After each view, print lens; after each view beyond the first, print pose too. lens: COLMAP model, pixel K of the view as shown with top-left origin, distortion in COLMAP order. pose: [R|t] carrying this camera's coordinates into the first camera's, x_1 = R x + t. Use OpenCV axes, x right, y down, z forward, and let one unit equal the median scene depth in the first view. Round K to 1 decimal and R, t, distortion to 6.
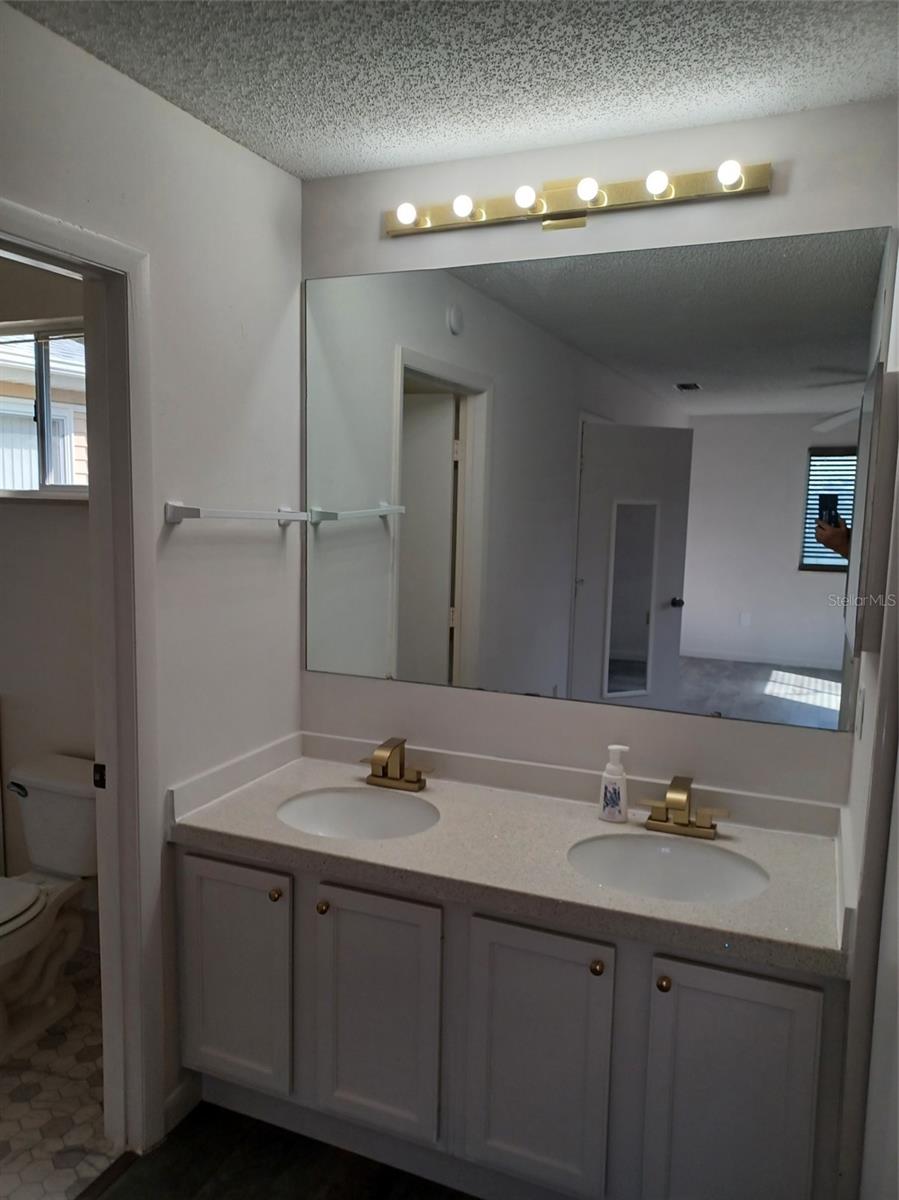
lens RADIAL K [[870.8, 0, 449.5], [0, 870.8, 600.0], [0, 0, 1]] dist [0.017571, -0.001363]
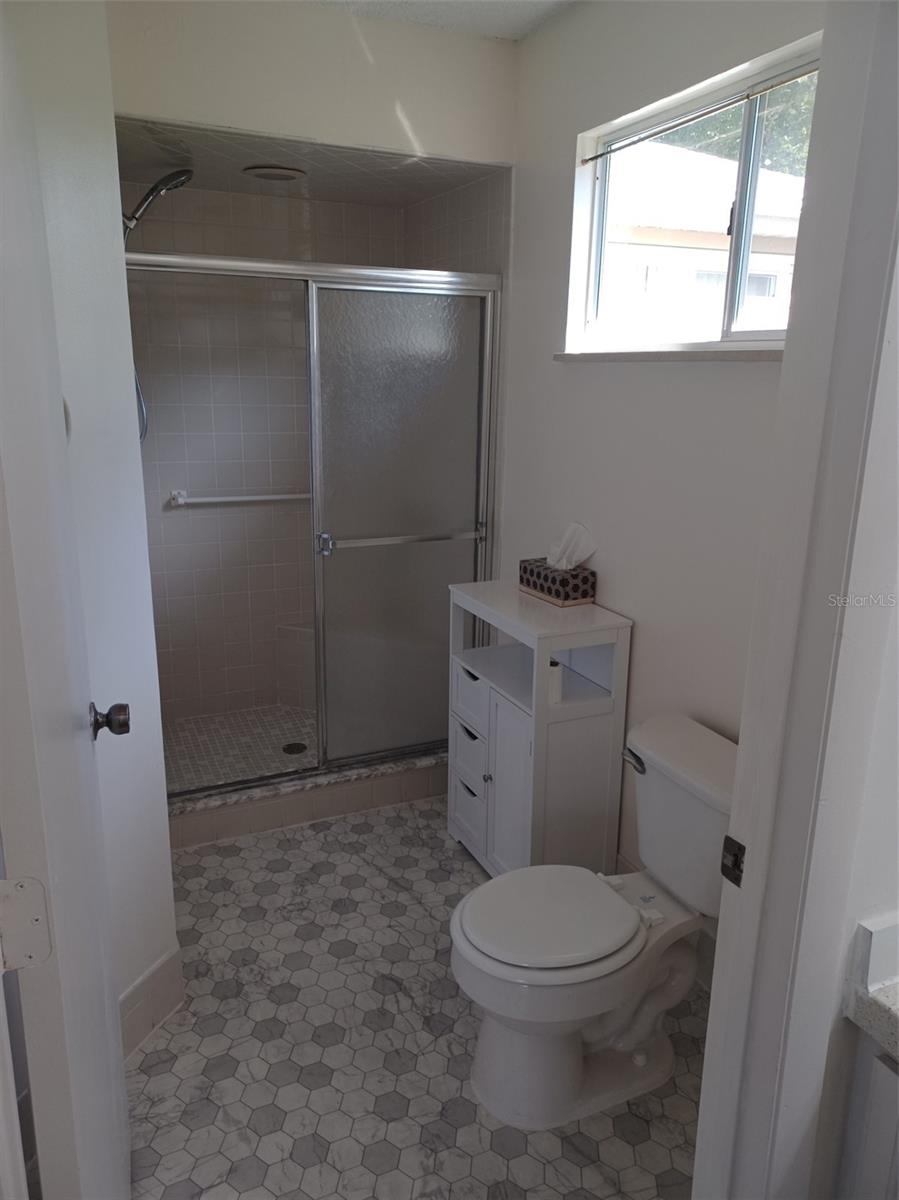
lens RADIAL K [[870.8, 0, 449.5], [0, 870.8, 600.0], [0, 0, 1]] dist [0.017571, -0.001363]
pose [[0.736449, 0.159220, -0.657489, -0.164375], [-0.082741, 0.985811, 0.146050, -0.016087], [0.671414, -0.053157, 0.739173, 0.404736]]
